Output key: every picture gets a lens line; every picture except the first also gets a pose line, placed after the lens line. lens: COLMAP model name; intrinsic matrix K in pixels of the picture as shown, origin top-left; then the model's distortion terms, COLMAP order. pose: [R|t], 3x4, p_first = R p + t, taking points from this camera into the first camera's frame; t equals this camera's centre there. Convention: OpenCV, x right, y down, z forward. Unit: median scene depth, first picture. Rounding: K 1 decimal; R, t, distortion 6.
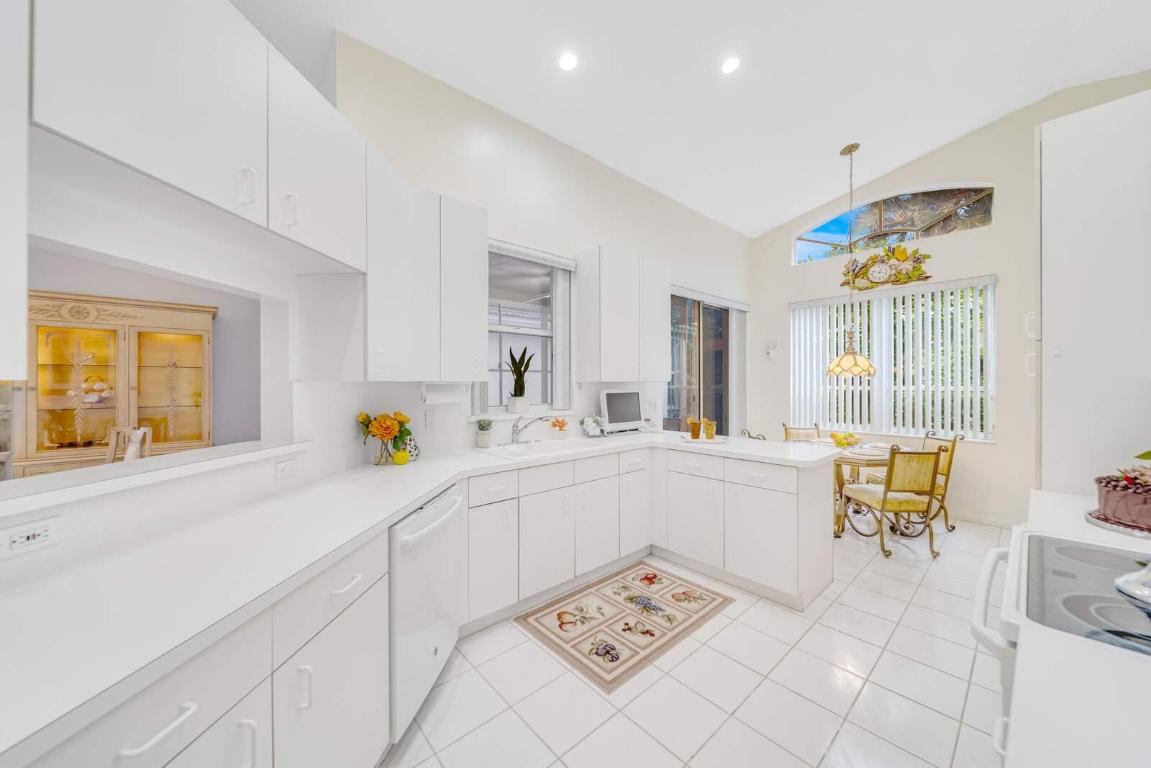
lens RADIAL K [[406.8, 0, 598.6], [0, 406.8, 386.4], [0, 0, 1]] dist [-0.000435, -0.000218]
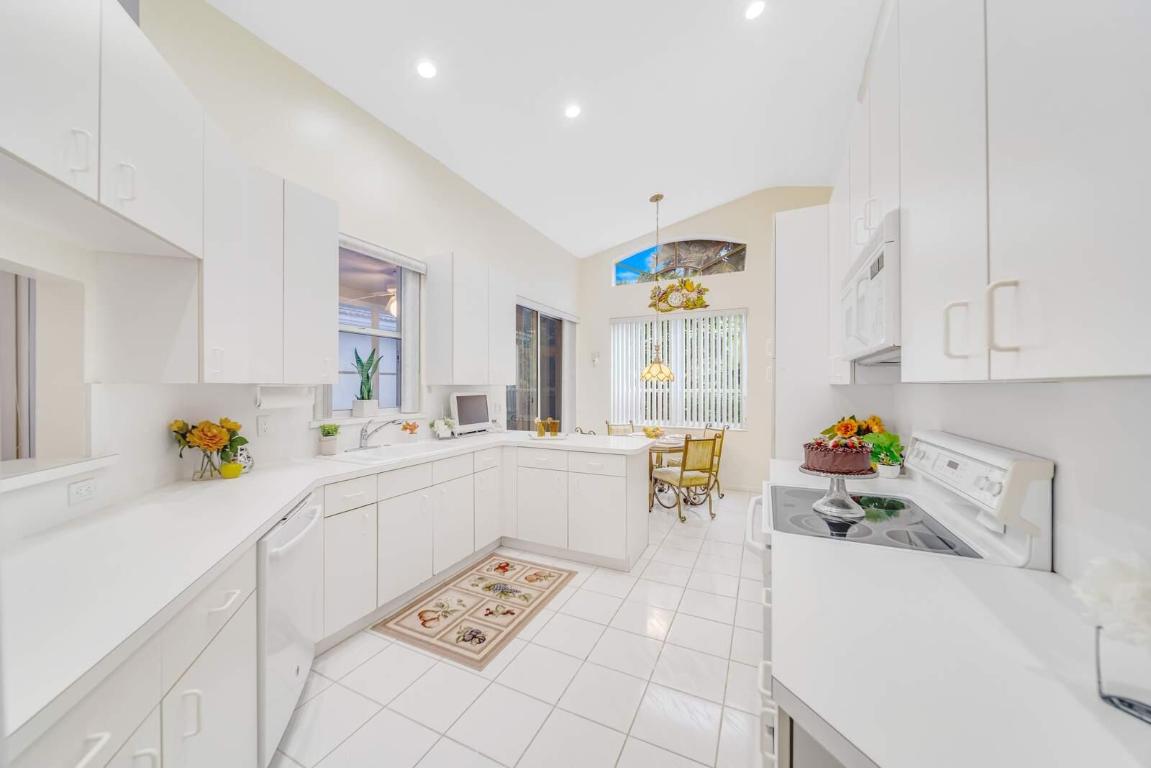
lens RADIAL K [[402.9, 0, 576.4], [0, 402.9, 388.8], [0, 0, 1]] dist [-0.000184, -0.000057]
pose [[0.927869, 0.000118, 0.372907, -0.087347], [0.000580, 0.999998, -0.001757, 0.000952], [-0.372906, 0.001847, 0.927867, -0.062640]]
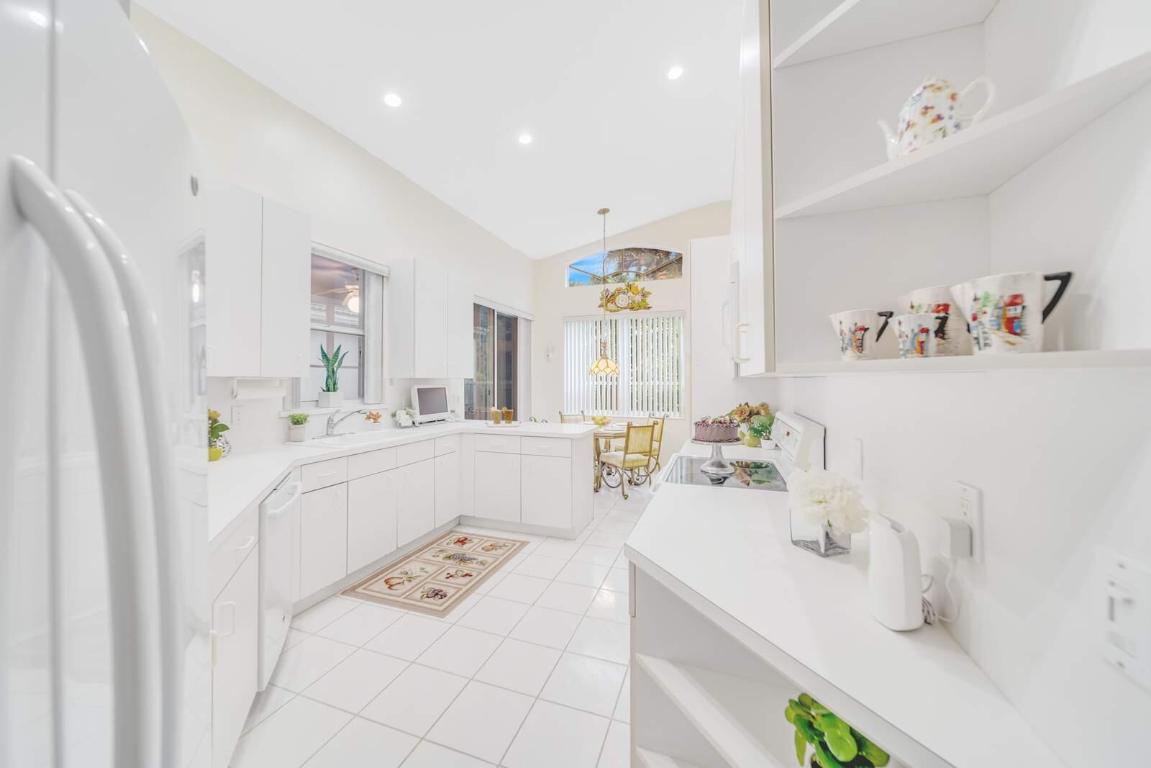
lens RADIAL K [[407.4, 0, 596.5], [0, 407.4, 378.7], [0, 0, 1]] dist [-0.000273, -0.000028]
pose [[0.863833, 0.003620, 0.503766, -0.131395], [0.001516, 0.999951, -0.009786, 0.002943], [-0.503777, 0.009217, 0.863785, -0.237259]]
